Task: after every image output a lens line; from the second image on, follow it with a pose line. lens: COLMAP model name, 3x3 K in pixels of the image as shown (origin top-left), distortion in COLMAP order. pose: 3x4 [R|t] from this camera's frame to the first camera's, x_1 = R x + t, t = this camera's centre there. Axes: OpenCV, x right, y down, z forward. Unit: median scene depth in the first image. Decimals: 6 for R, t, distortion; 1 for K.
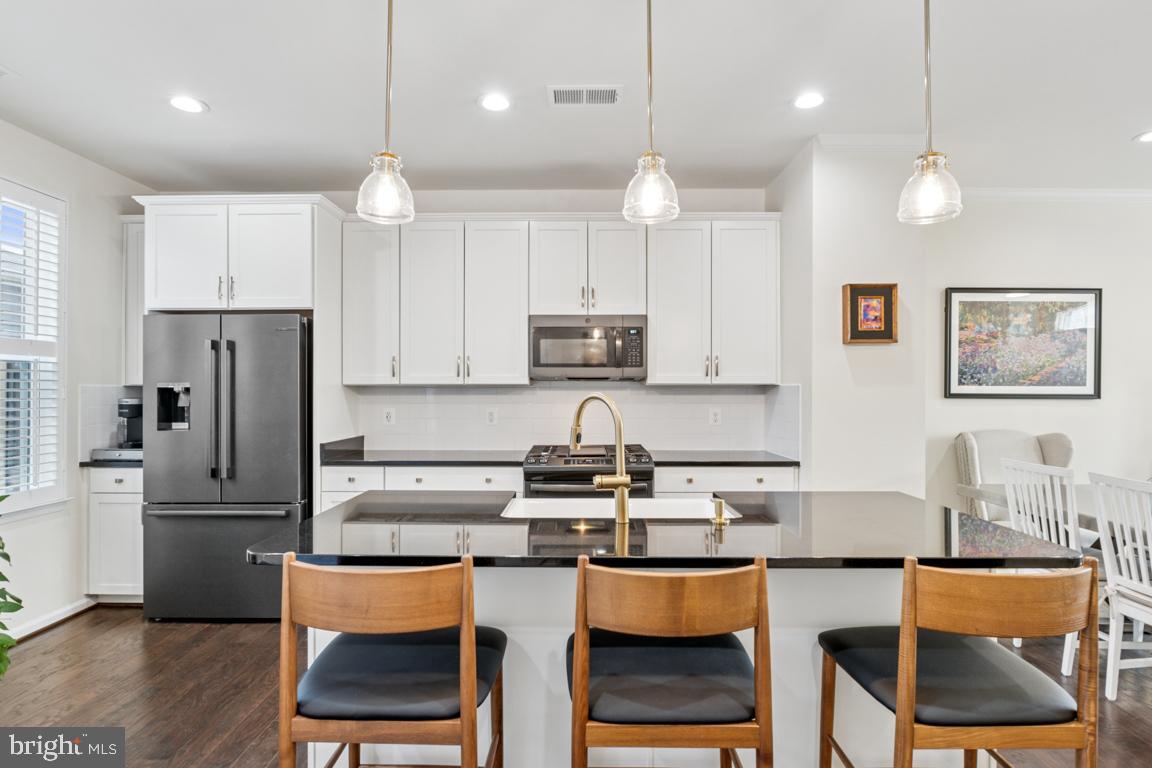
lens RADIAL K [[597.1, 0, 575.4], [0, 597.1, 390.6], [0, 0, 1]] dist [-0.017459, 0.001642]
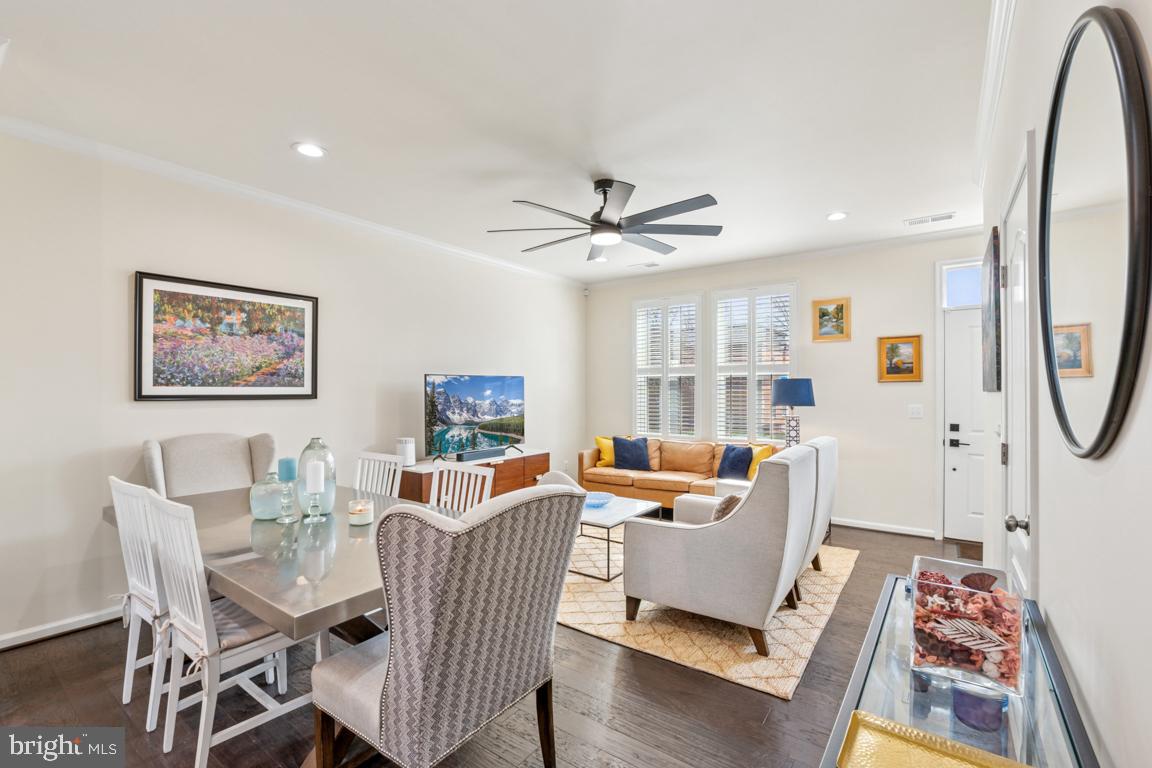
lens RADIAL K [[502.7, 0, 581.4], [0, 502.7, 385.6], [0, 0, 1]] dist [-0.018337, 0.000278]
pose [[0.577283, 0.004120, 0.816533, 0.441557], [0.004850, 0.999952, -0.008475, -0.000124], [-0.816529, 0.008853, 0.577236, 0.070788]]
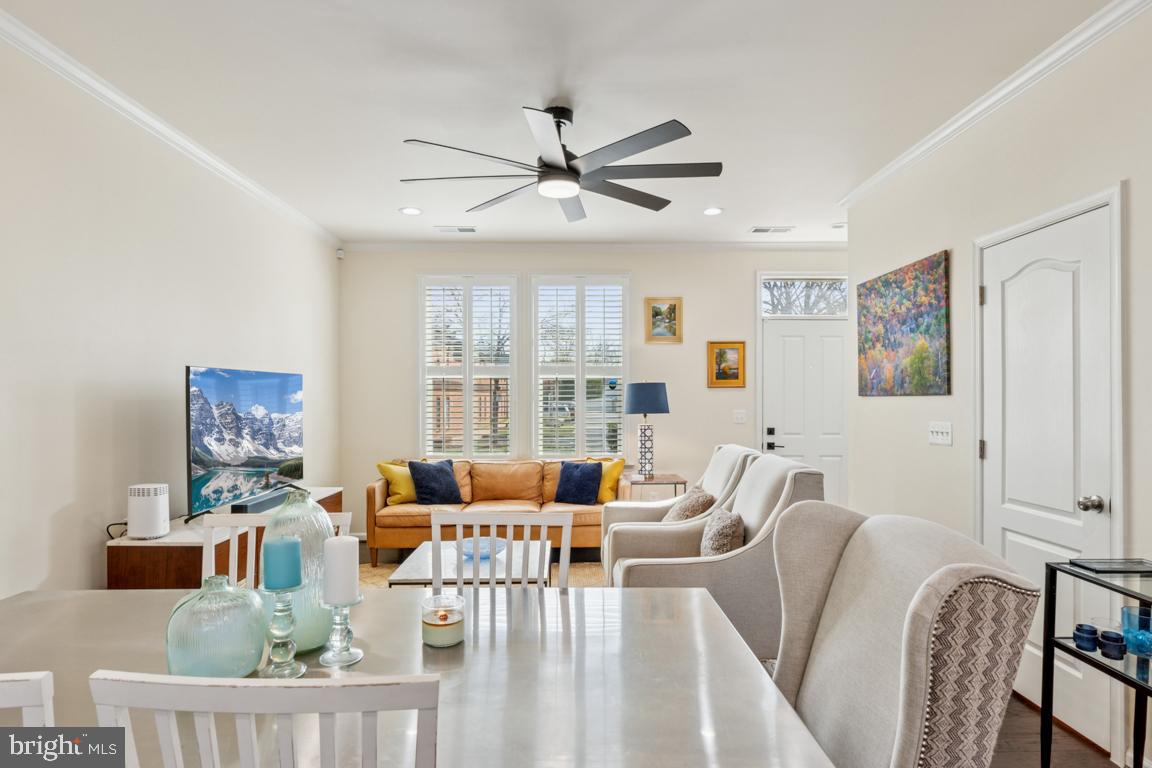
lens RADIAL K [[611.9, 0, 576.2], [0, 611.9, 395.7], [0, 0, 1]] dist [0.001981, 0.000646]
pose [[-0.023764, -0.006481, 0.999697, 0.404364], [0.005664, 0.999962, 0.006618, -0.006986], [-0.999702, 0.005820, -0.023727, 0.529670]]
